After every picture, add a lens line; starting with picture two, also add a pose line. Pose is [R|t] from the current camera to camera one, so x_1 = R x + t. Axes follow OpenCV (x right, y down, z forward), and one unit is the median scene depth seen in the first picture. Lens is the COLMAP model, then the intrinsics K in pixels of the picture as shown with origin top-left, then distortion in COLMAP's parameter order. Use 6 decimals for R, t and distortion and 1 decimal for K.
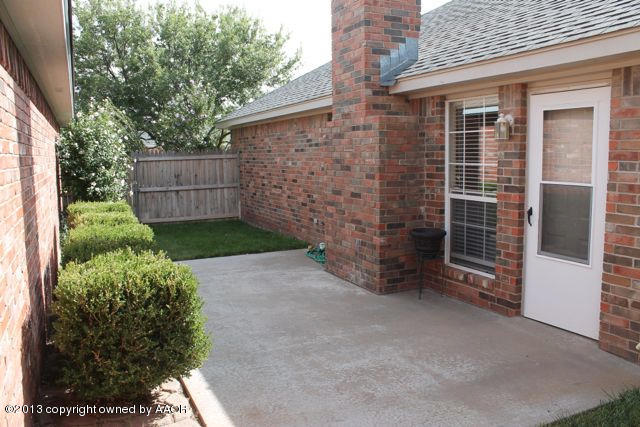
lens RADIAL K [[535.0, 0, 317.5], [0, 535.0, 213.2], [0, 0, 1]] dist [-0.131415, 0.088759]
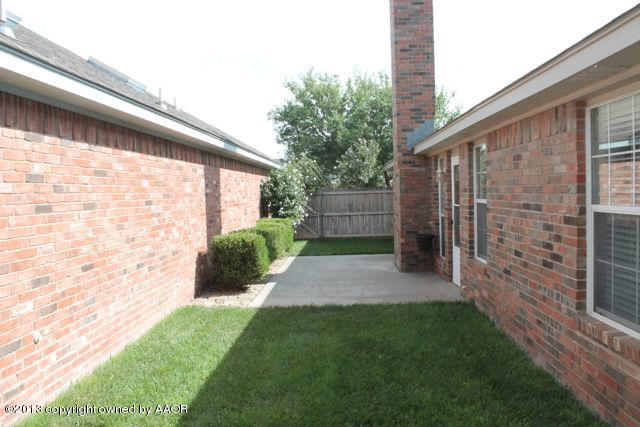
lens RADIAL K [[535.0, 0, 321.4], [0, 535.0, 213.3], [0, 0, 1]] dist [-0.131415, 0.088759]
pose [[0.891461, 0.010074, -0.452985, 0.643517], [-0.038872, 0.997767, -0.054308, 0.064939], [0.451426, 0.066022, 0.889863, -0.627376]]
